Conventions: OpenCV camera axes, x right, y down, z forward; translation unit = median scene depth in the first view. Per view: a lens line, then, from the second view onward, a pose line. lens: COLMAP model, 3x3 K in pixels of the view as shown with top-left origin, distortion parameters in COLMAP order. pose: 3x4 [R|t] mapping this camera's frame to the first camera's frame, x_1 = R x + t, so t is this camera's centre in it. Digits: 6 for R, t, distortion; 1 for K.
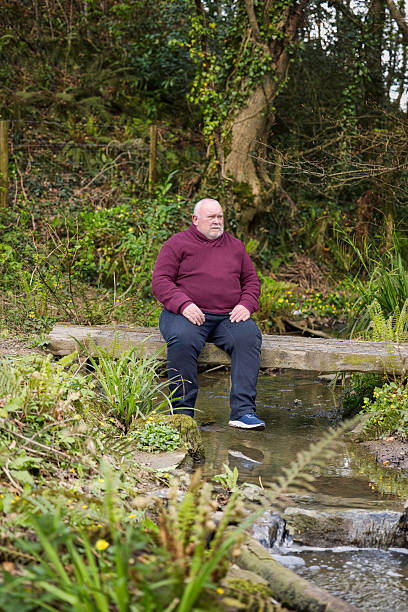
lens RADIAL K [[1342.0, 0, 204.0], [0, 1342.0, 306.0], [0, 0, 1]] dist [-0.119662, -0.235627]
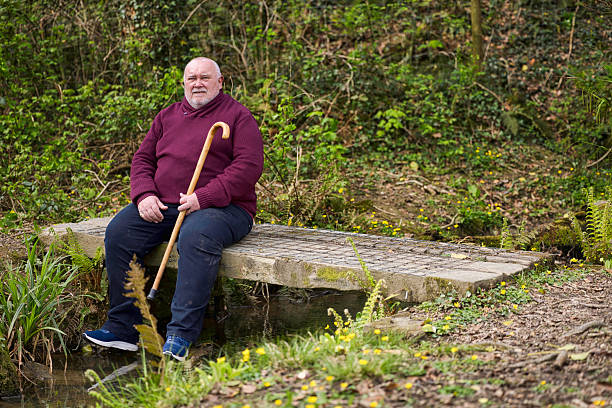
lens RADIAL K [[1316.0, 0, 306.0], [0, 1316.0, 204.0], [0, 0, 1]] dist [-0.168944, -0.126471]
pose [[0.768298, 0.013883, -0.639942, 0.288899], [0.009155, 0.999424, 0.032673, -0.010370], [0.640027, -0.030961, 0.767728, 0.241518]]
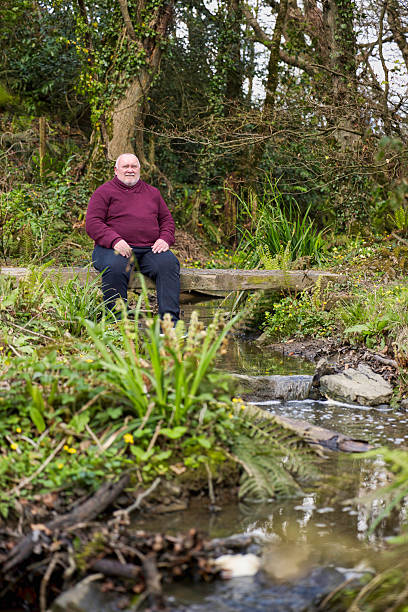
lens RADIAL K [[1316.0, 0, 204.0], [0, 1316.0, 306.0], [0, 0, 1]] dist [-0.168944, -0.126471]
pose [[0.992244, -0.049795, 0.113892, -0.037793], [0.050694, 0.998702, -0.005007, 0.035348], [-0.113495, 0.010741, 0.993481, -0.094830]]
